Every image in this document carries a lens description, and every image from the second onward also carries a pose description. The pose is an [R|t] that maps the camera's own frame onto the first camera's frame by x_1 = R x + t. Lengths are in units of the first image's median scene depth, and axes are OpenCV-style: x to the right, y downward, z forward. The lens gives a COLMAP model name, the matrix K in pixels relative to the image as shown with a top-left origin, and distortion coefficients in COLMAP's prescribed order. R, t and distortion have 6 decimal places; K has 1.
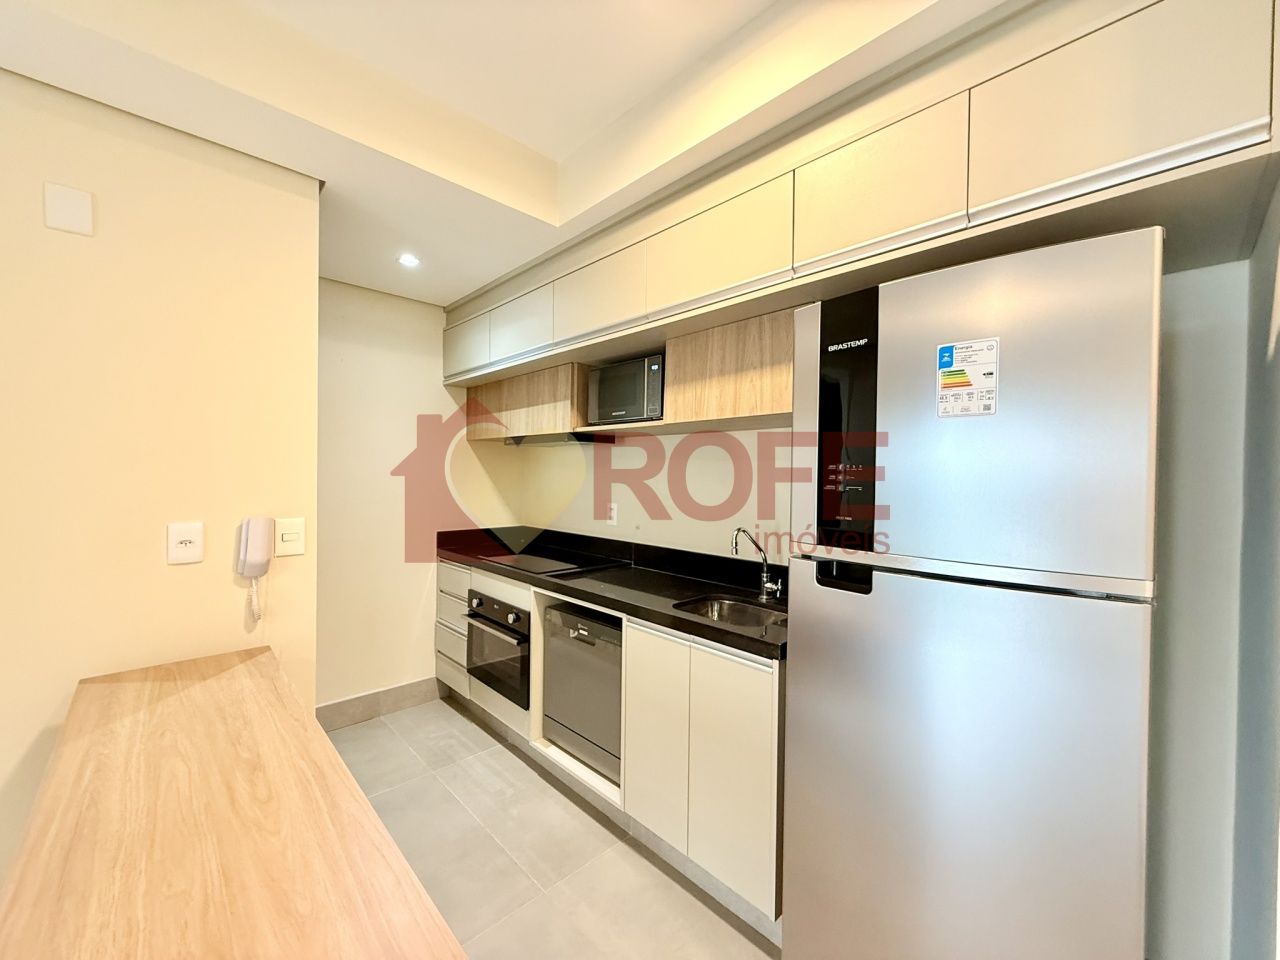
lens RADIAL K [[511.7, 0, 636.2], [0, 511.7, 486.6], [0, 0, 1]] dist [-0.000572, 0.000512]
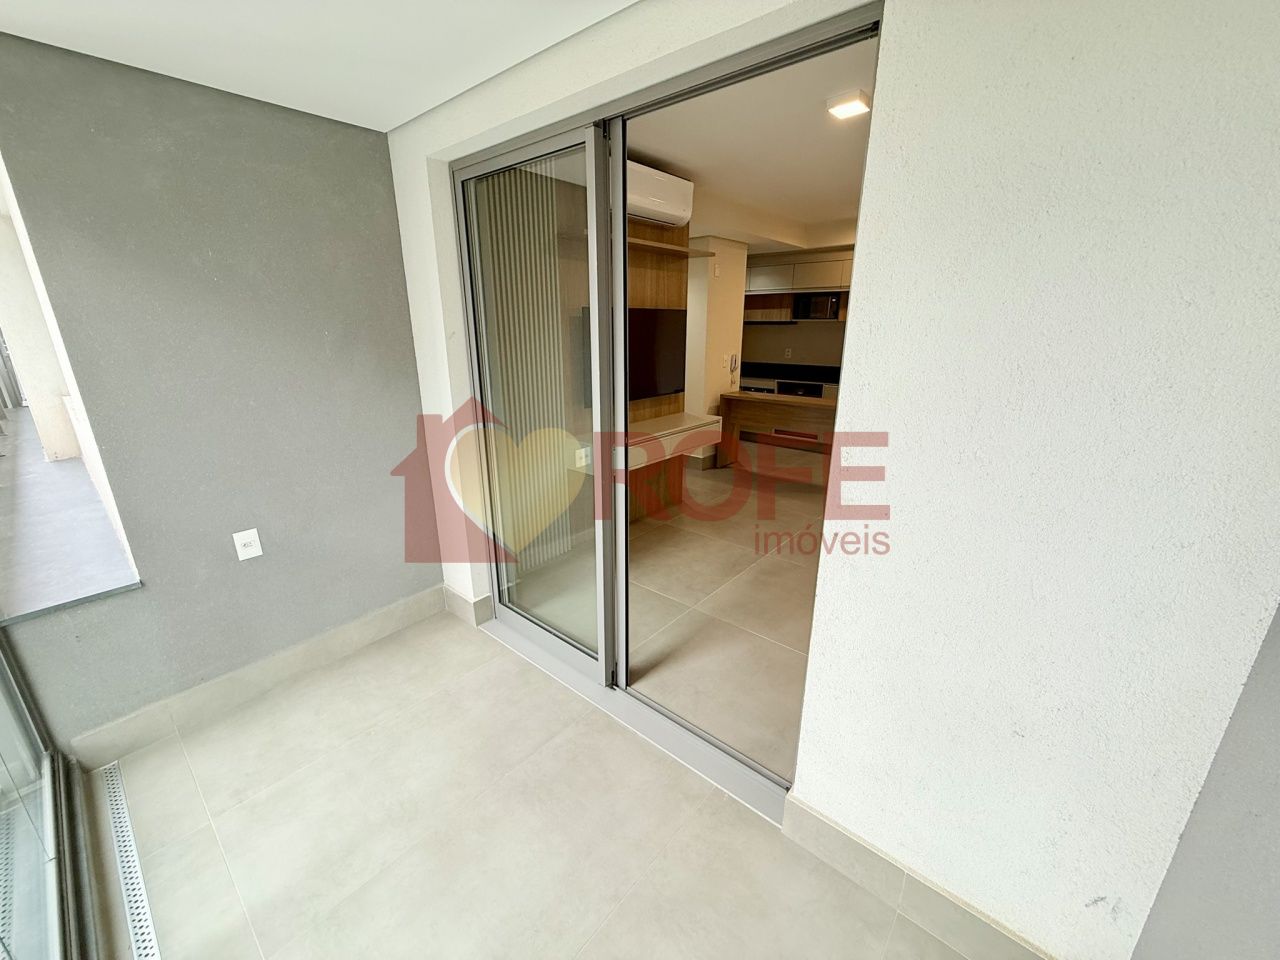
lens RADIAL K [[511.7, 0, 636.1], [0, 511.7, 482.0], [0, 0, 1]] dist [-0.000572, 0.000512]
pose [[0.995848, -0.040704, 0.081420, -1.626119], [0.016667, 0.960867, 0.276509, -0.071860], [-0.089489, -0.274004, 0.957556, -2.360873]]
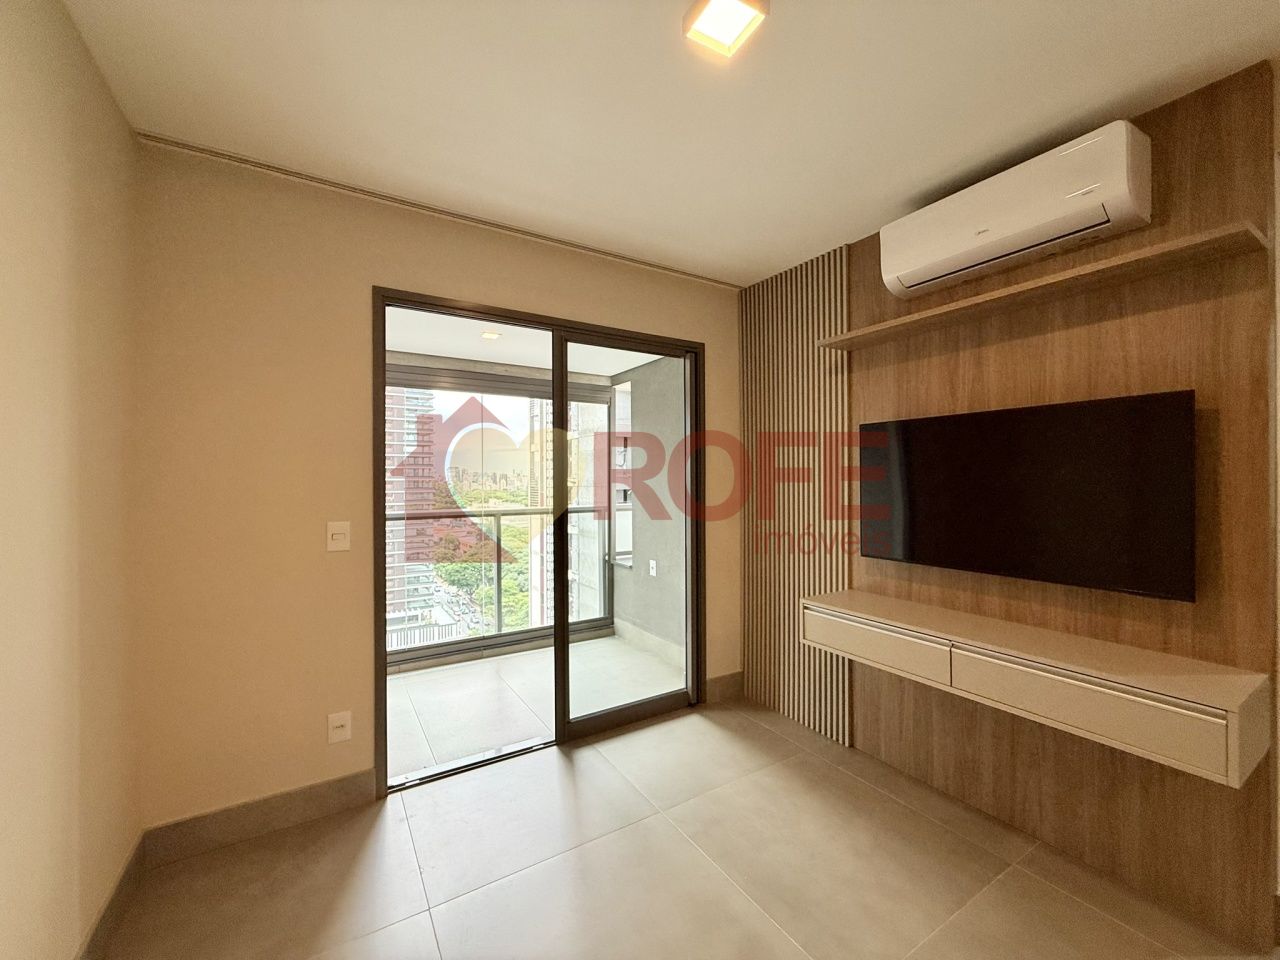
lens RADIAL K [[511.7, 0, 638.6], [0, 511.7, 480.8], [0, 0, 1]] dist [-0.000572, 0.000512]
pose [[-0.218423, -0.012378, -0.975776, -0.095348], [-0.020993, 0.999748, -0.007983, 0.011263], [0.975628, 0.018740, -0.218627, -0.674529]]
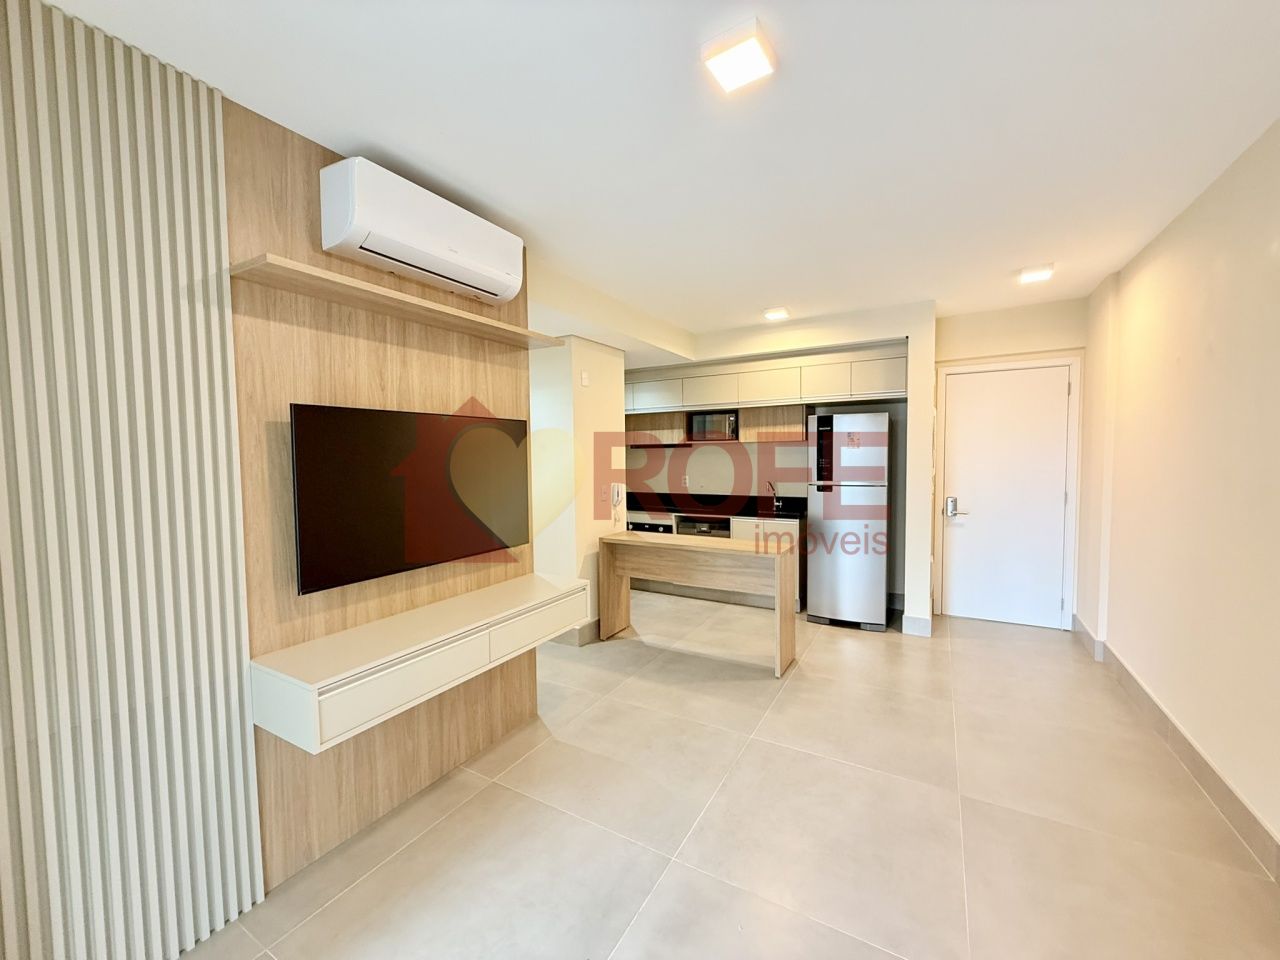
lens RADIAL K [[511.7, 0, 636.7], [0, 511.7, 481.5], [0, 0, 1]] dist [-0.000572, 0.000512]
pose [[0.963294, -0.039594, 0.265512, -1.269415], [0.031181, 0.998871, 0.035830, -0.038239], [-0.266631, -0.026236, 0.963442, -1.499688]]
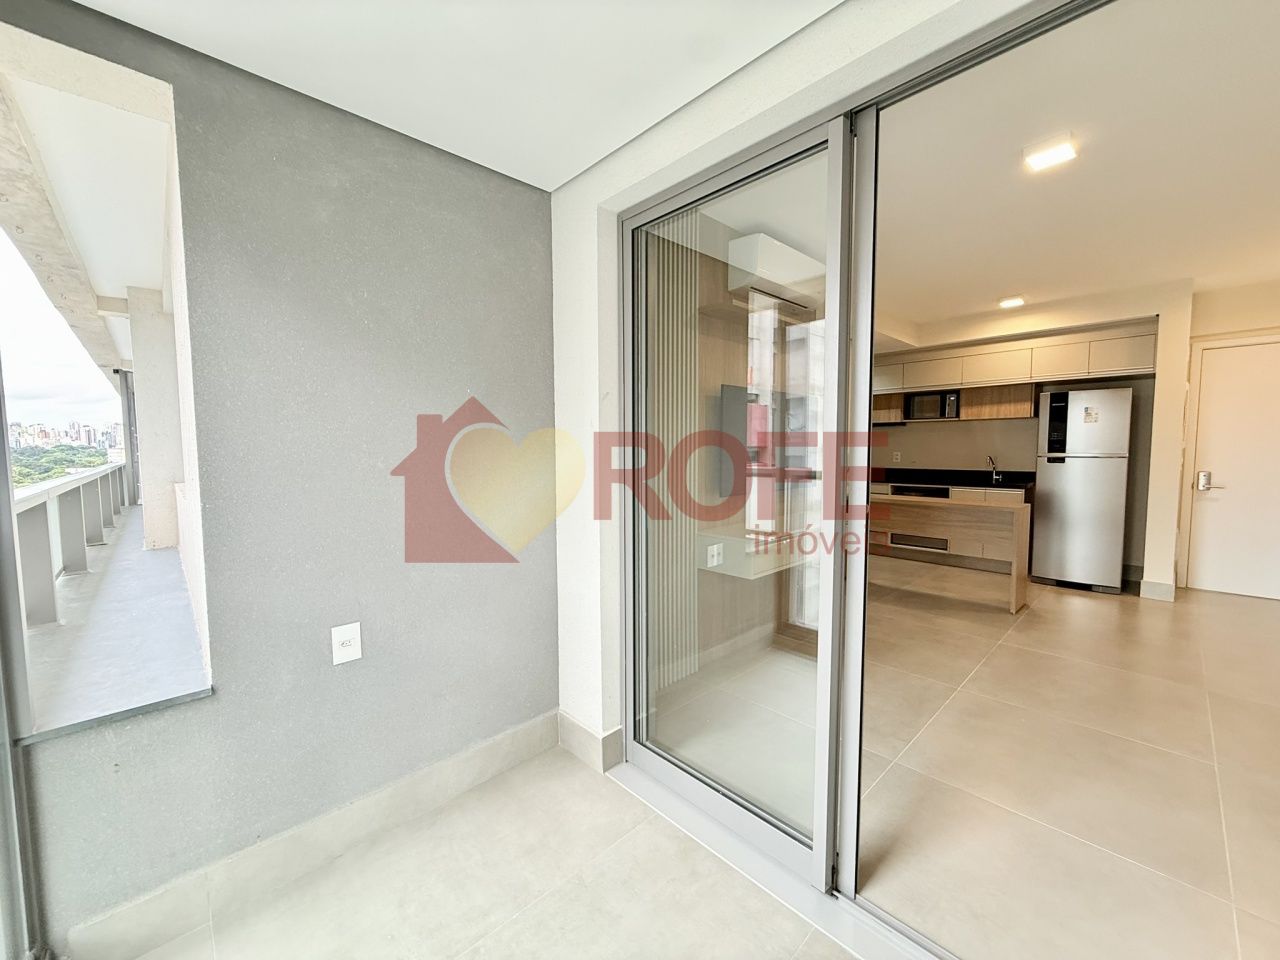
lens RADIAL K [[511.7, 0, 635.9], [0, 511.7, 480.8], [0, 0, 1]] dist [-0.000572, 0.000512]
pose [[0.999758, -0.017361, -0.013539, -1.906108], [0.017943, 0.998865, 0.044130, 0.063268], [0.012758, -0.044362, 0.998934, -2.071383]]
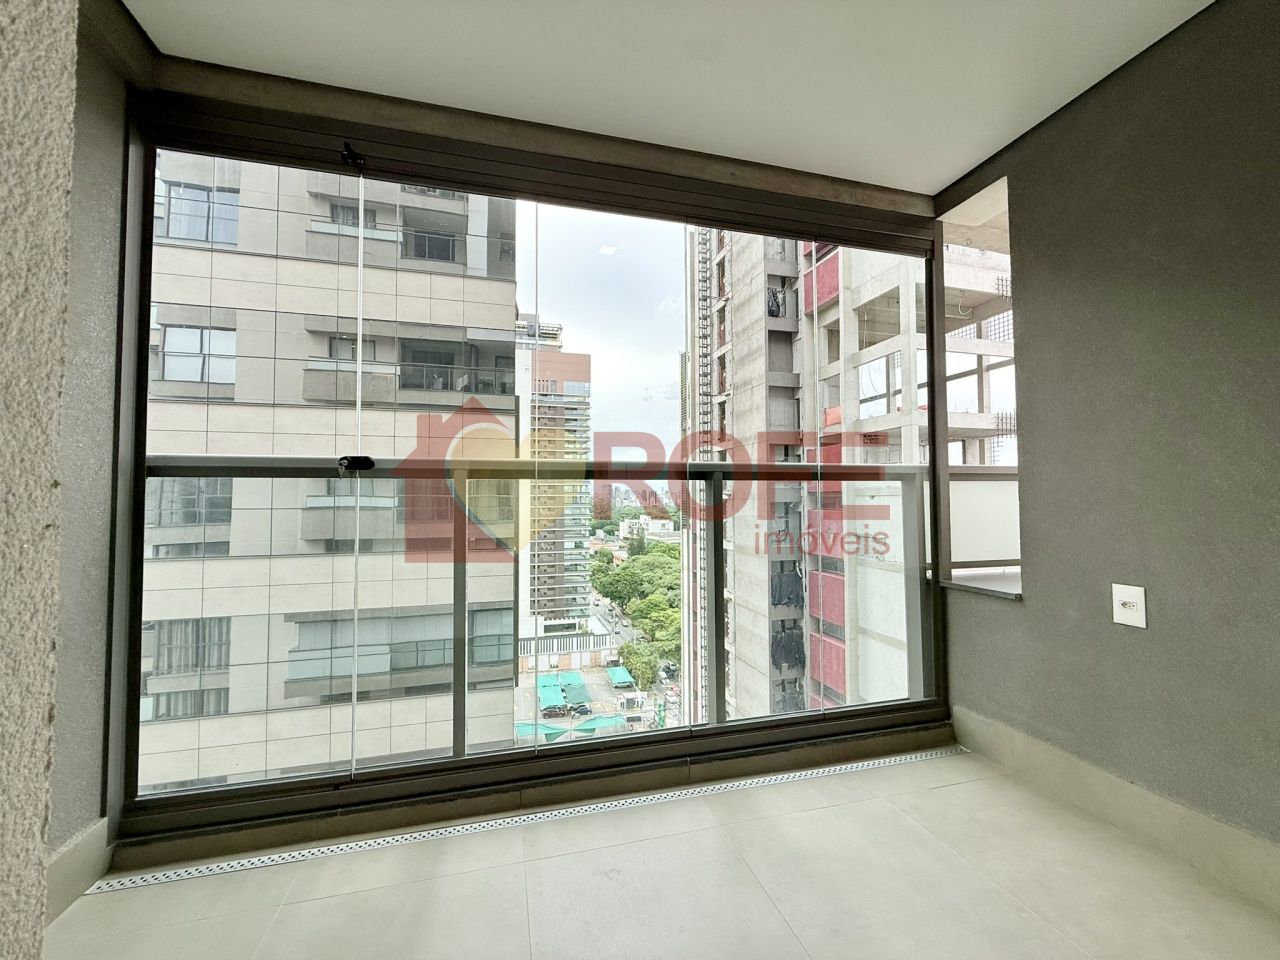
lens RADIAL K [[511.7, 0, 639.8], [0, 511.7, 482.9], [0, 0, 1]] dist [-0.000572, 0.000512]
pose [[-0.482834, -0.037714, -0.874899, -1.236722], [-0.022248, 0.999278, -0.030798, 0.230698], [0.875429, 0.004595, -0.483325, -1.453420]]
